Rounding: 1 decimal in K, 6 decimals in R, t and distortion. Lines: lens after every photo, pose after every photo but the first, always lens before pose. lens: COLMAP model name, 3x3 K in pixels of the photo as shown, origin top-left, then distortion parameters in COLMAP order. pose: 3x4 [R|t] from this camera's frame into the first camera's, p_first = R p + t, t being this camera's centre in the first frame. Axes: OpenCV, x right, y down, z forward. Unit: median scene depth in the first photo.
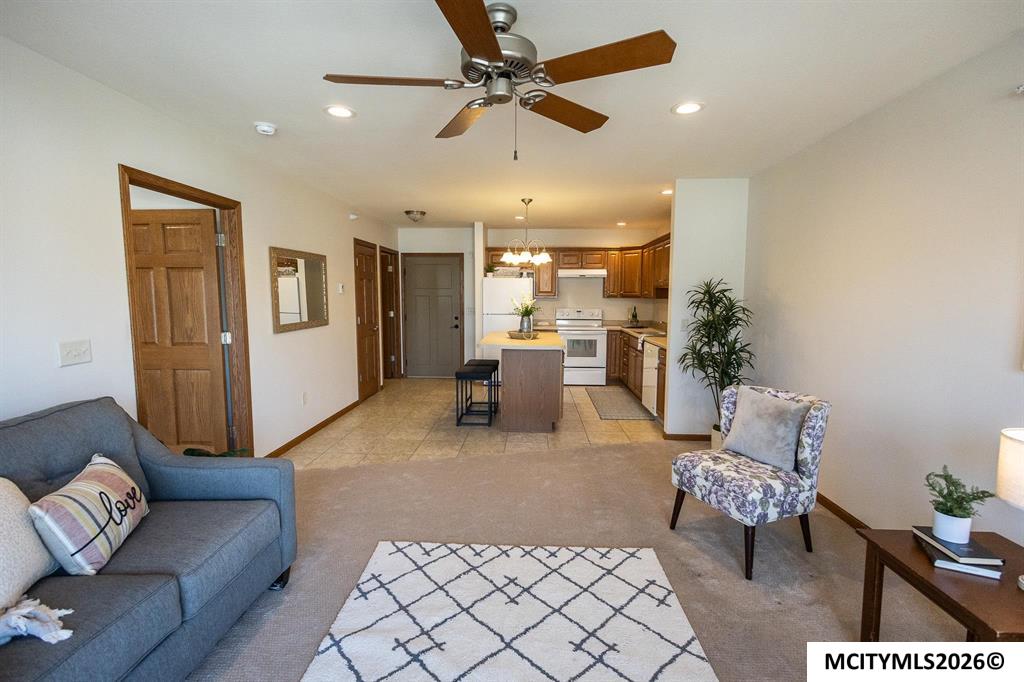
lens RADIAL K [[469.0, 0, 511.7], [0, 469.0, 339.7], [0, 0, 1]] dist [0.009895, -0.004431]
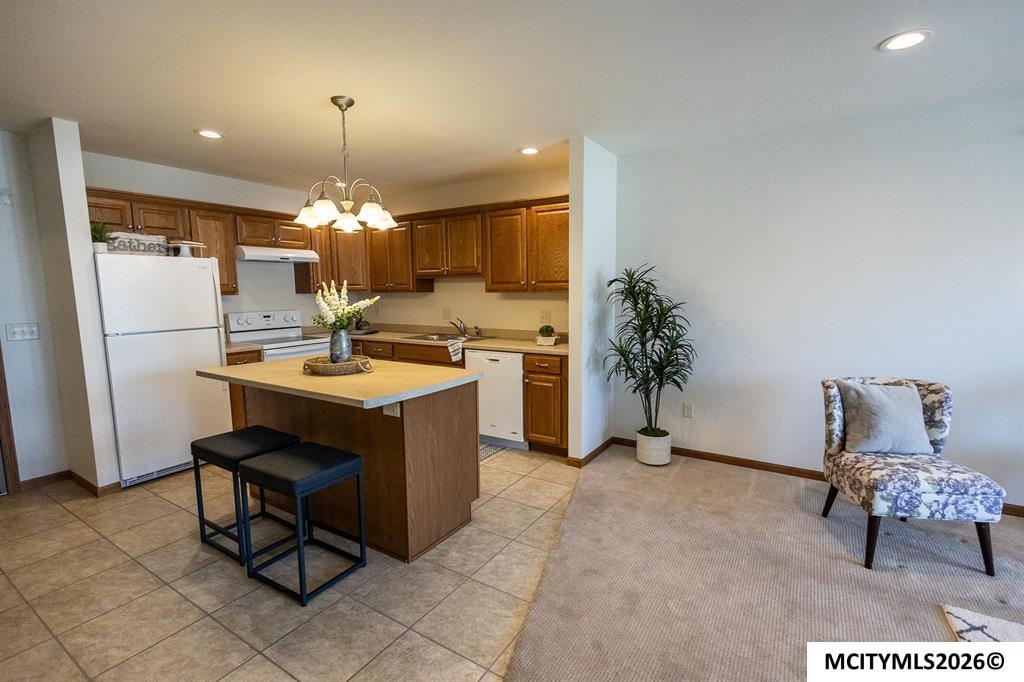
lens RADIAL K [[469.0, 0, 511.8], [0, 469.0, 343.4], [0, 0, 1]] dist [0.009895, -0.004431]
pose [[0.502101, -0.112220, 0.857497, -0.595475], [0.096172, 0.992640, 0.073593, -0.100220], [-0.859445, 0.045516, 0.509198, 1.037154]]
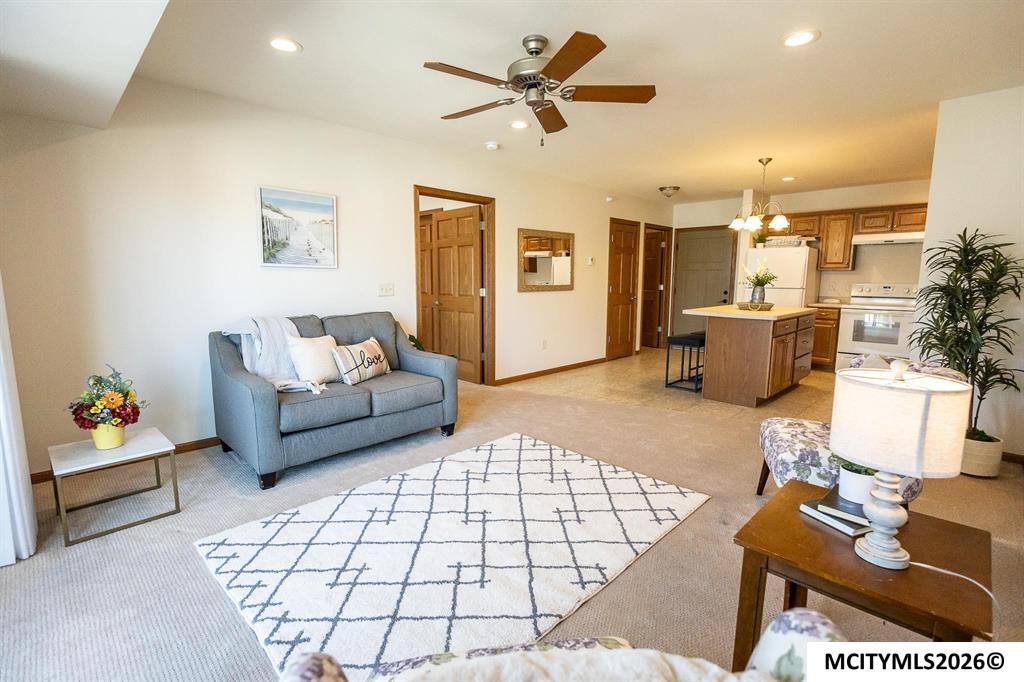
lens RADIAL K [[469.0, 0, 511.8], [0, 469.0, 339.7], [0, 0, 1]] dist [0.009895, -0.004431]
pose [[0.739435, 0.089094, -0.667307, 0.547929], [-0.067925, 0.996020, 0.057714, 0.064218], [0.669792, 0.002651, 0.742544, -0.043787]]
